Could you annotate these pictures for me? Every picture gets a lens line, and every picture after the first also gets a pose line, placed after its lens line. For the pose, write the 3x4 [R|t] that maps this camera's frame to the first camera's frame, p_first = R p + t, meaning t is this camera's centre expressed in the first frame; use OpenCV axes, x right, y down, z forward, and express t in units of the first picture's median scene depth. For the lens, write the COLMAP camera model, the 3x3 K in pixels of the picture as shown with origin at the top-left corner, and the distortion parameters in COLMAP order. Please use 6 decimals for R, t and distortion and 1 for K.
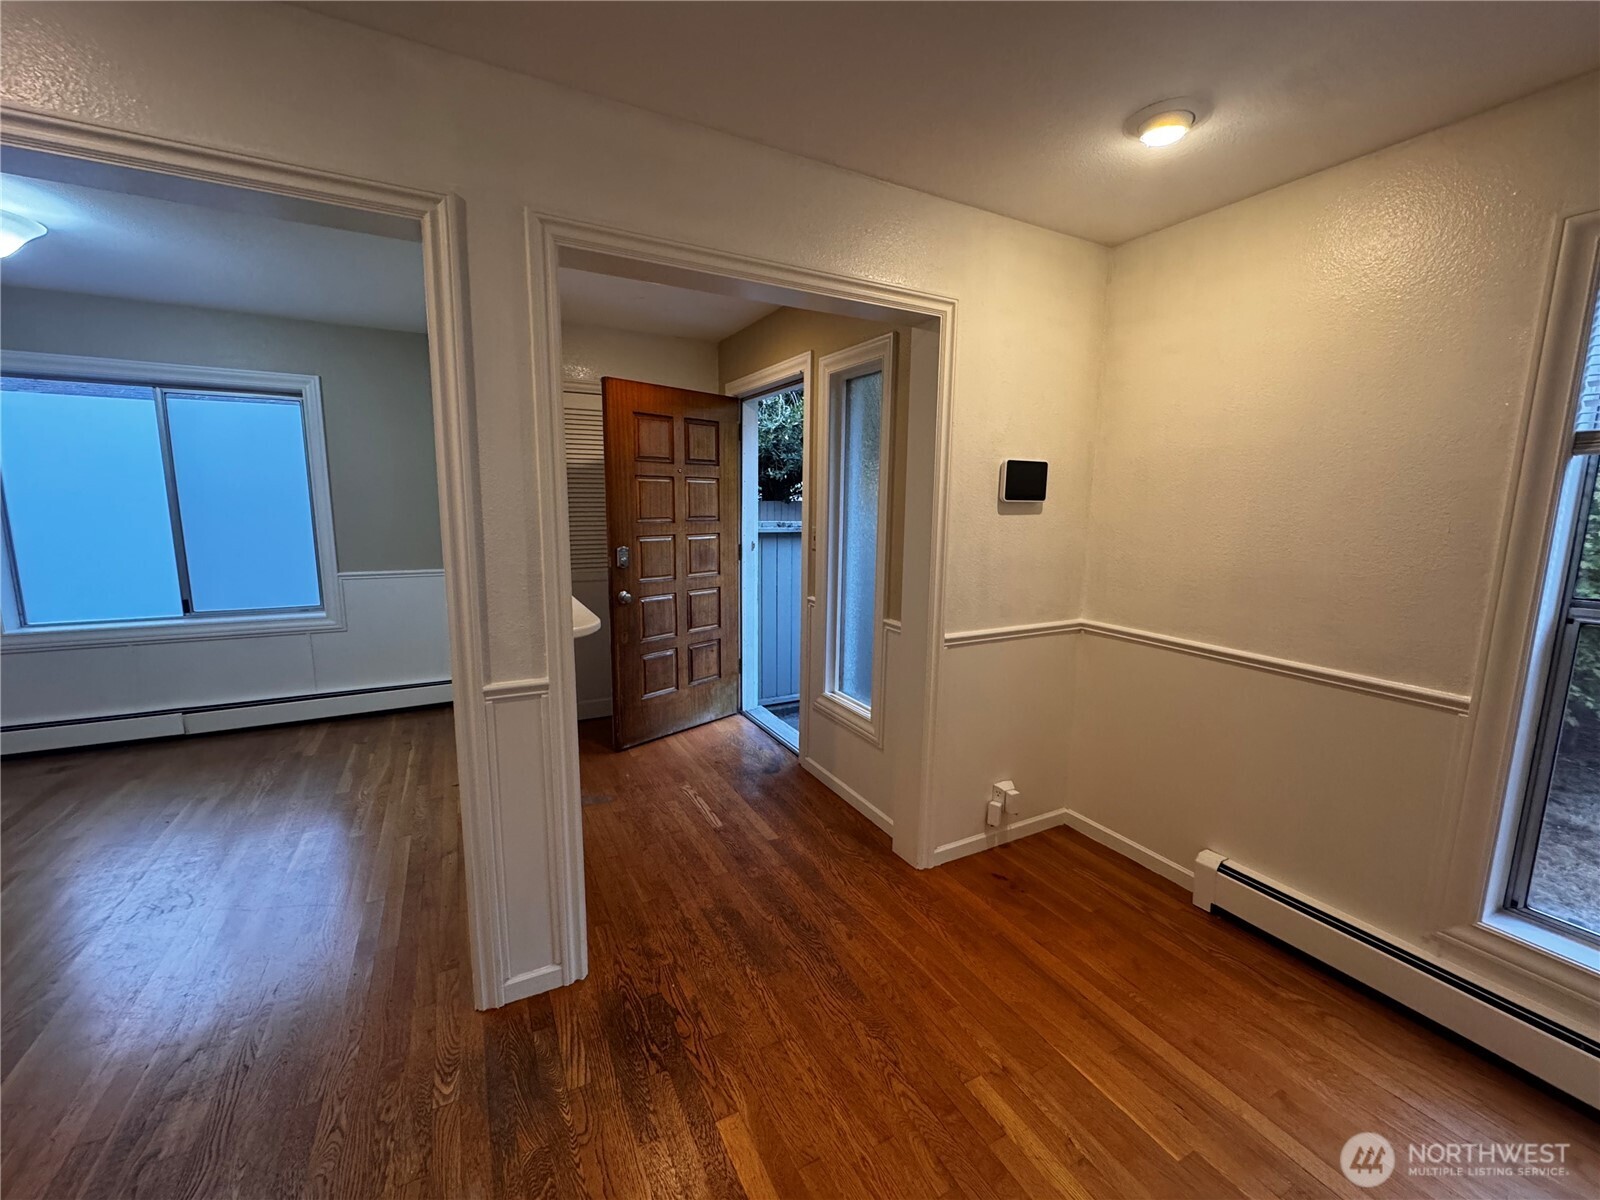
lens RADIAL K [[645.4, 0, 803.4], [0, 645.4, 599.9], [0, 0, 1]] dist [-0.005851, 0.000705]
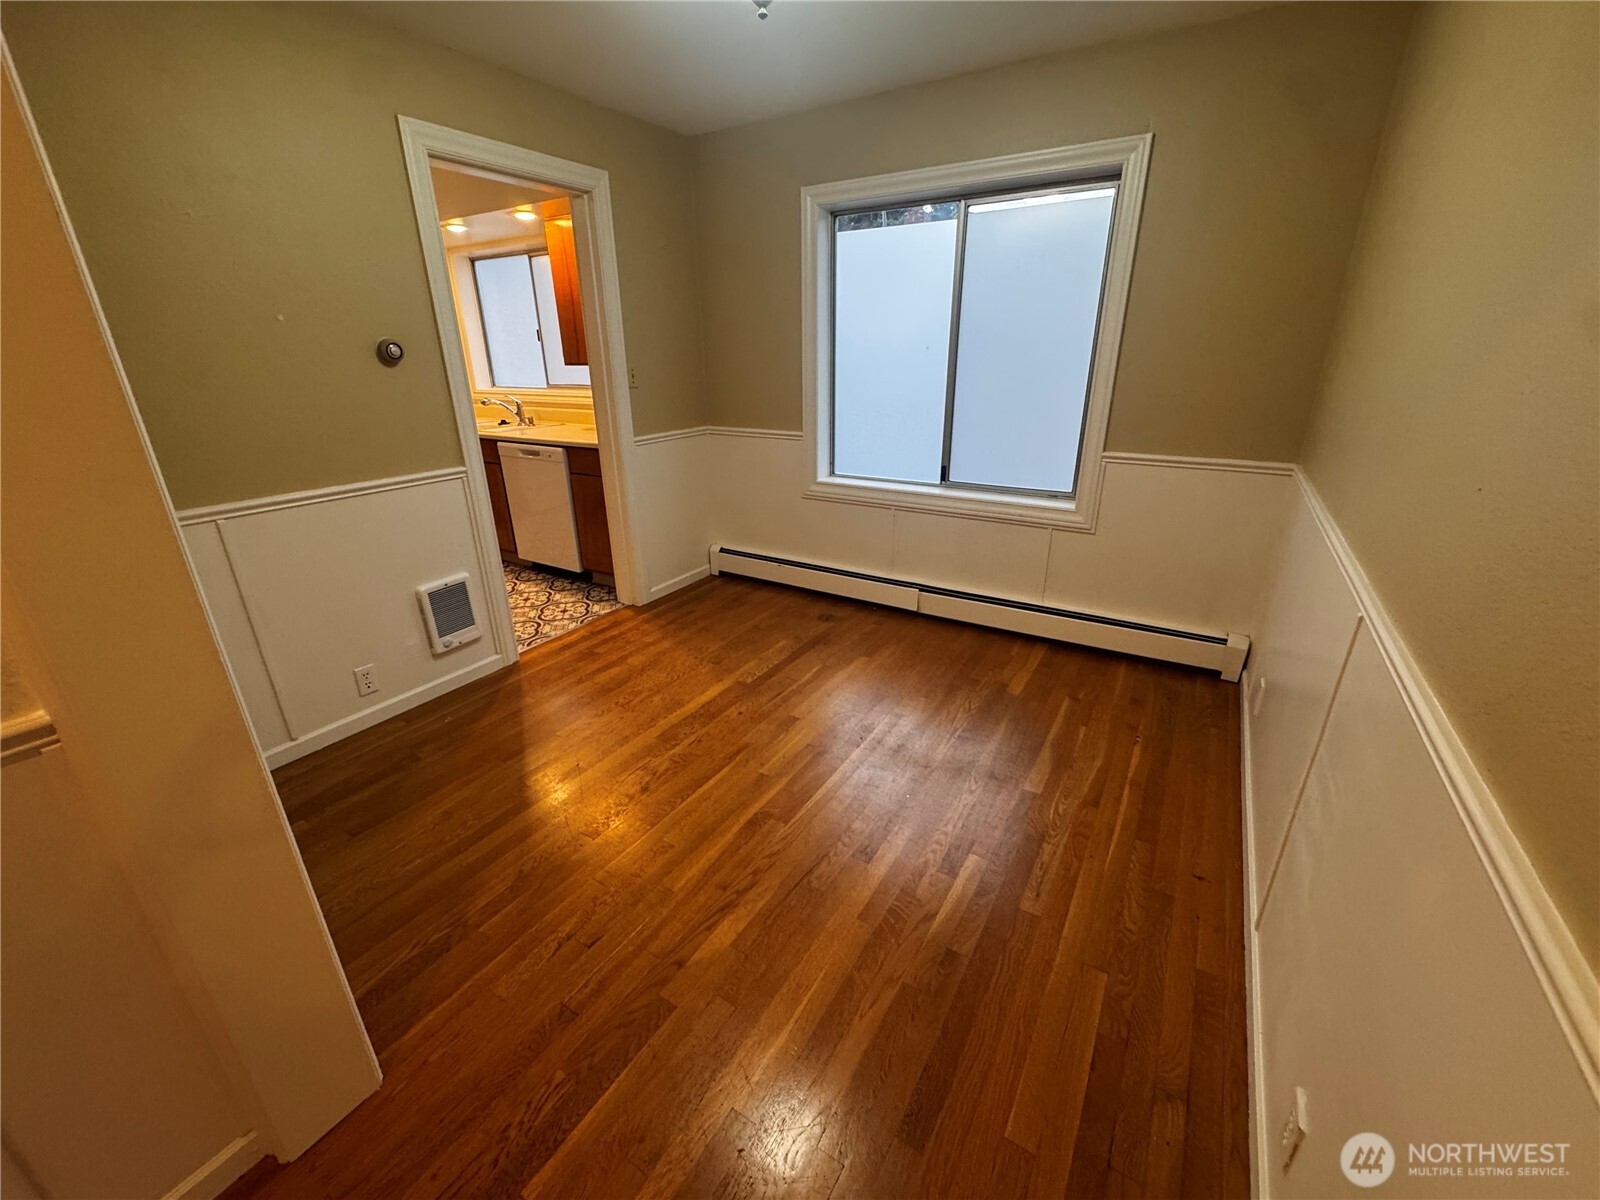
lens RADIAL K [[645.4, 0, 803.6], [0, 645.4, 606.1], [0, 0, 1]] dist [-0.005851, 0.000705]
pose [[0.501594, 0.299867, -0.811470, -0.291641], [-0.114215, 0.952747, 0.281474, -0.046205], [0.857530, -0.048504, 0.512142, 0.383609]]
